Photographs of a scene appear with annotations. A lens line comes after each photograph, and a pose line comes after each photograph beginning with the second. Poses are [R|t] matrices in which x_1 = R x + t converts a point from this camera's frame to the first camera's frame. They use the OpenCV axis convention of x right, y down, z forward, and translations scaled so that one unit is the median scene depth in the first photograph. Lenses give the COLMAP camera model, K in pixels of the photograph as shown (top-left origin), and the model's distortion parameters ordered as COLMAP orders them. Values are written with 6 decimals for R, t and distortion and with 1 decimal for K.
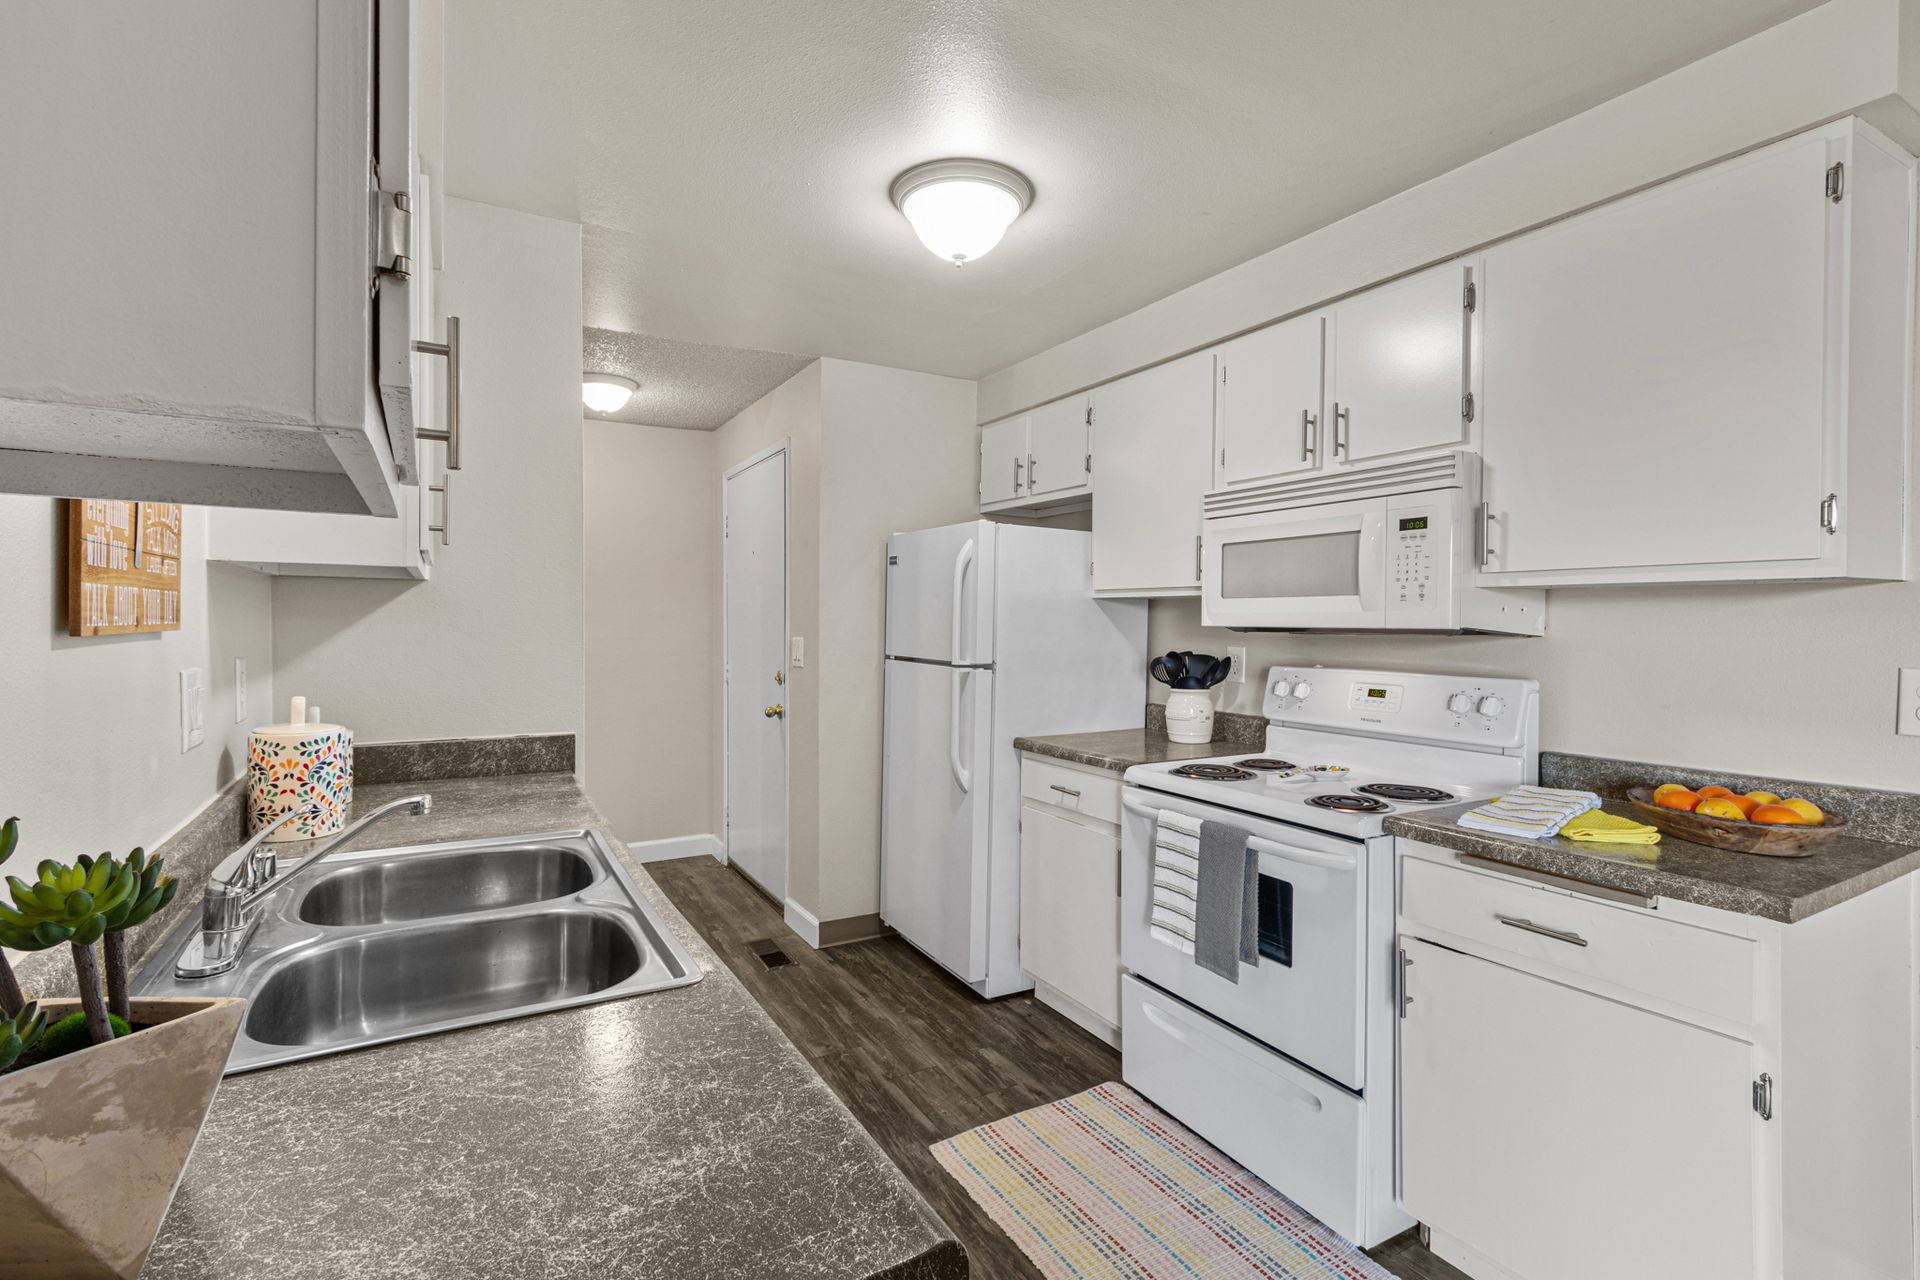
lens RADIAL K [[874.4, 0, 950.6], [0, 874.4, 630.5], [0, 0, 1]] dist [0.013522, -0.000016]
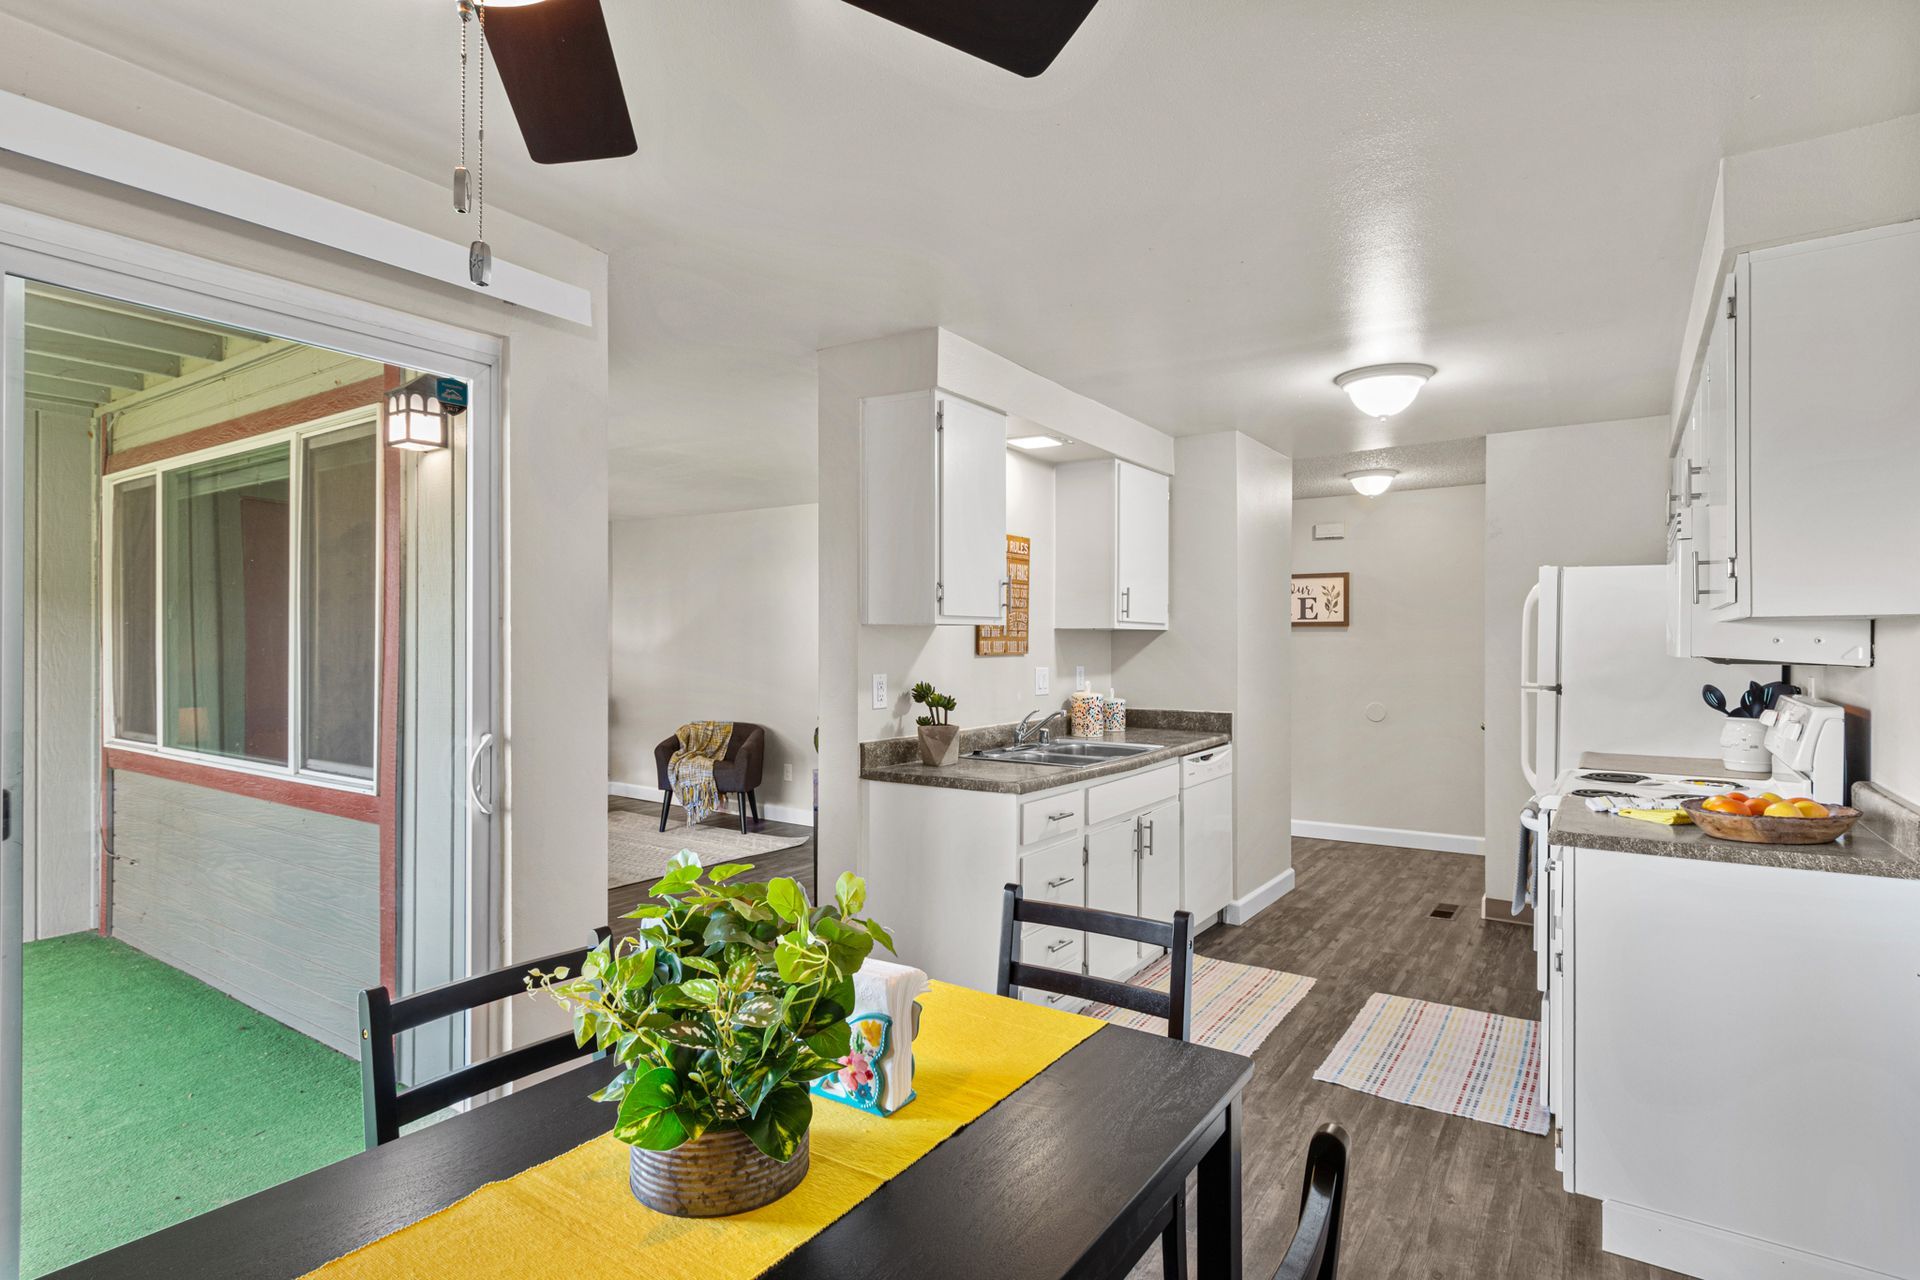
lens RADIAL K [[957.5, 0, 961.3], [0, 957.5, 644.3], [0, 0, 1]] dist [0.000604, -0.000599]
pose [[0.442742, -0.007085, -0.896621, 1.140741], [-0.008353, 0.999893, -0.012025, 0.004882], [0.896610, 0.012814, 0.442635, -0.390484]]
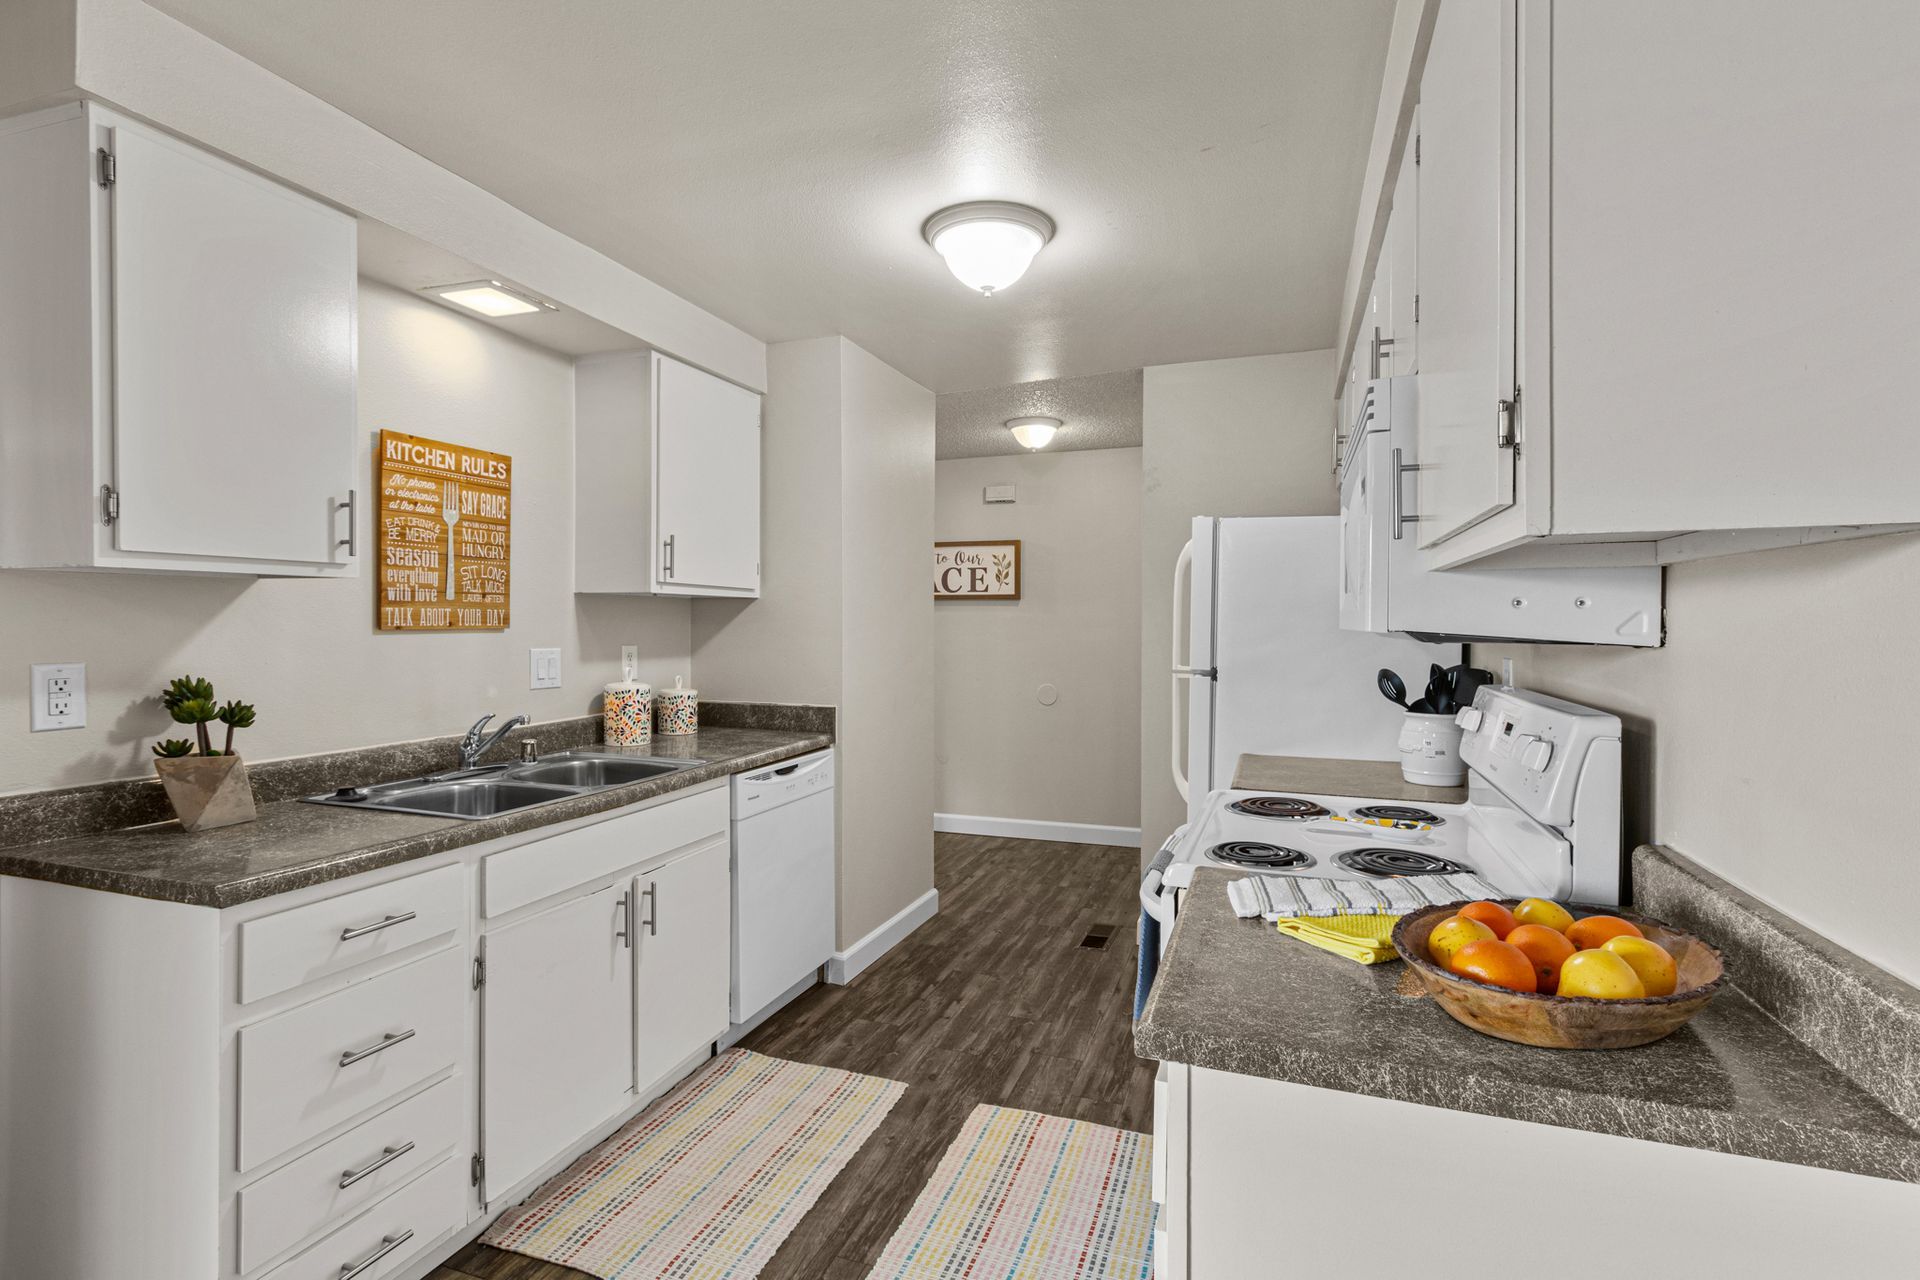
lens RADIAL K [[887.6, 0, 956.6], [0, 887.6, 625.2], [0, 0, 1]] dist [-0.001375, 0.000291]
pose [[0.650549, -0.003932, -0.759454, 0.784481], [-0.007548, 0.999904, -0.011643, 0.004737], [0.759426, 0.013307, 0.650457, 0.248519]]
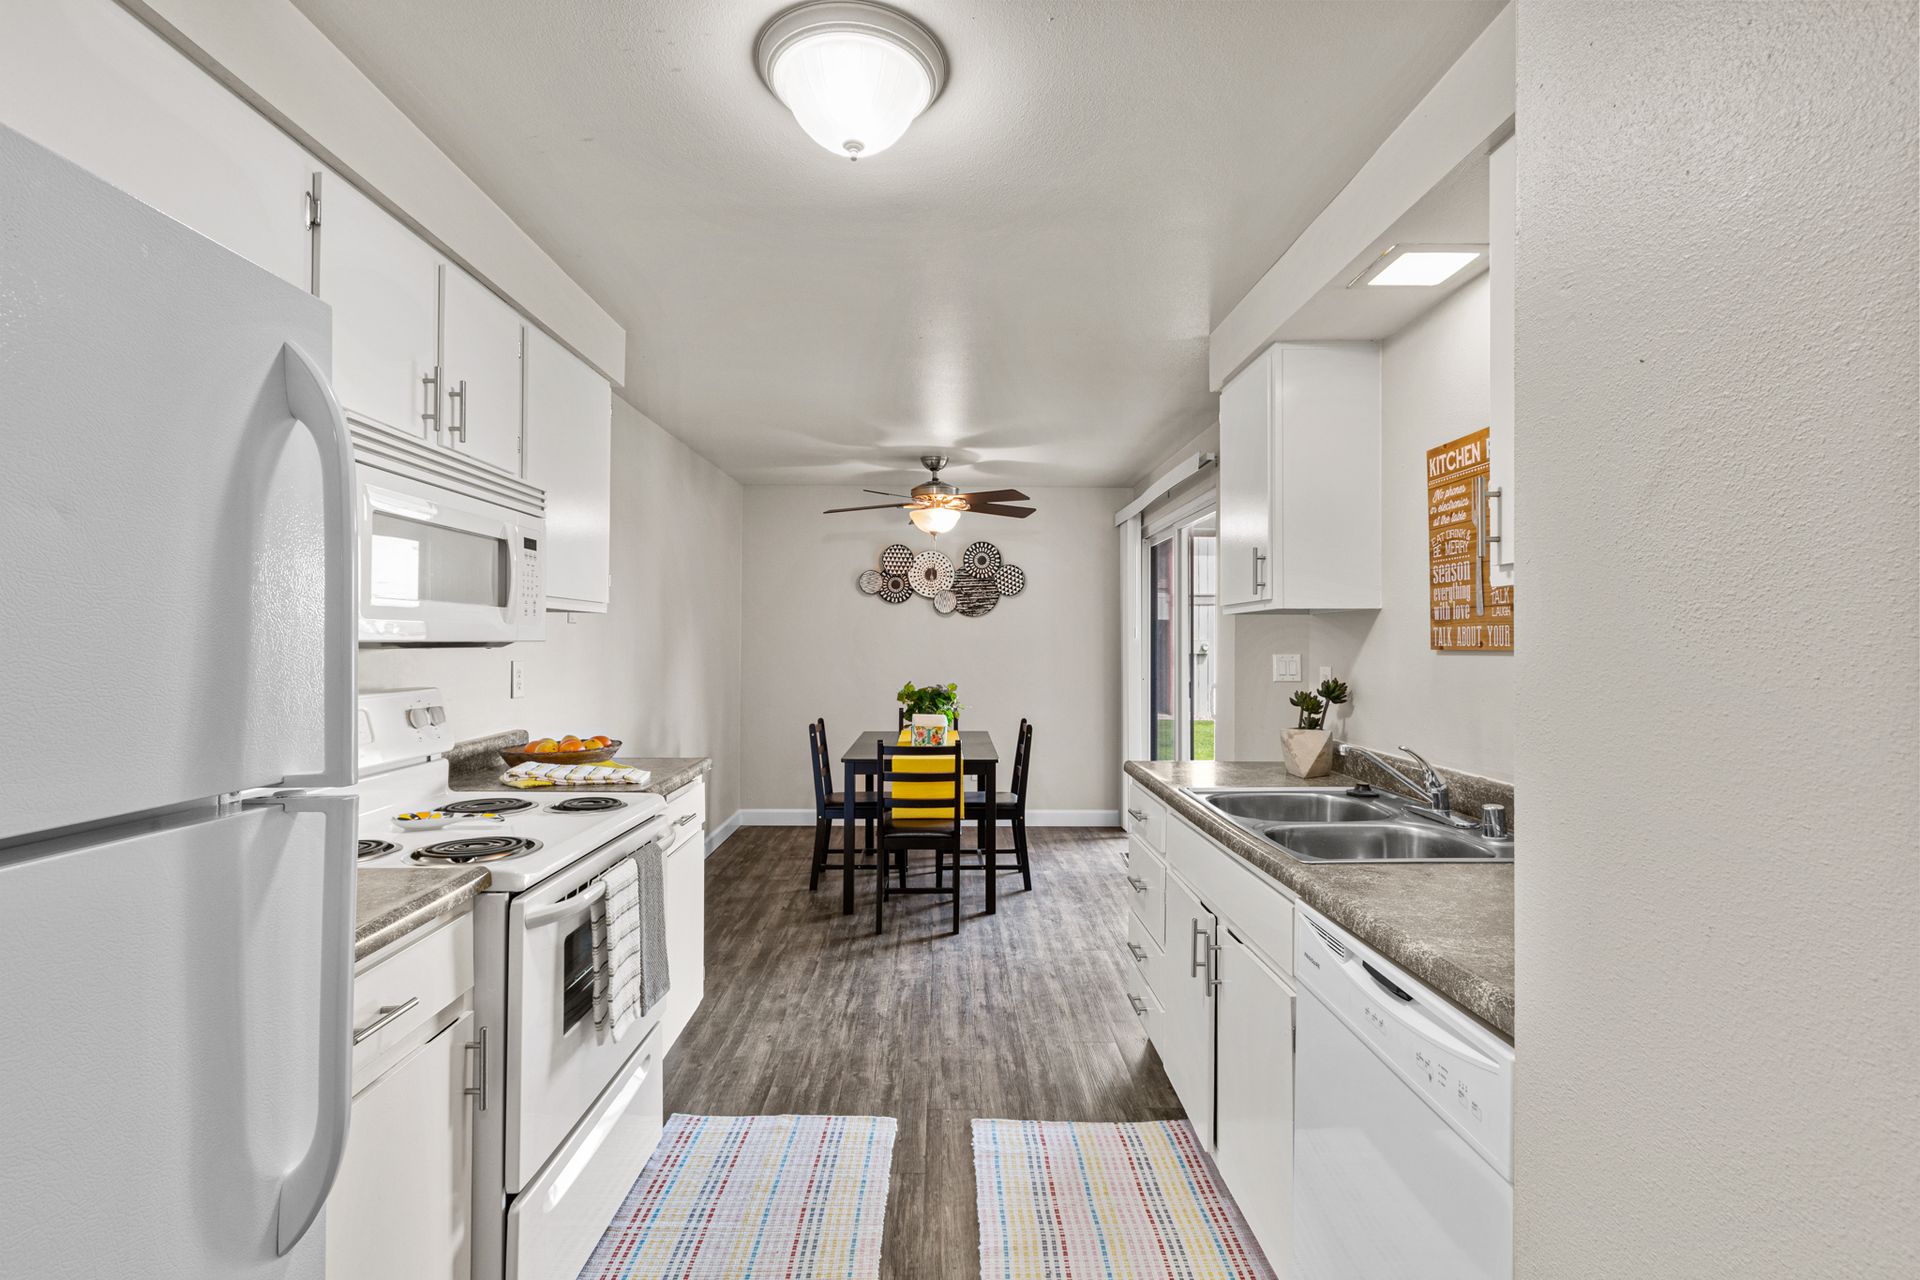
lens RADIAL K [[887.6, 0, 956.6], [0, 887.6, 625.2], [0, 0, 1]] dist [-0.001375, 0.000291]
pose [[-0.876691, -0.001417, 0.481052, -0.412873], [-0.004911, 0.999970, -0.006004, -0.016167], [-0.481029, -0.007626, -0.876672, 1.548655]]
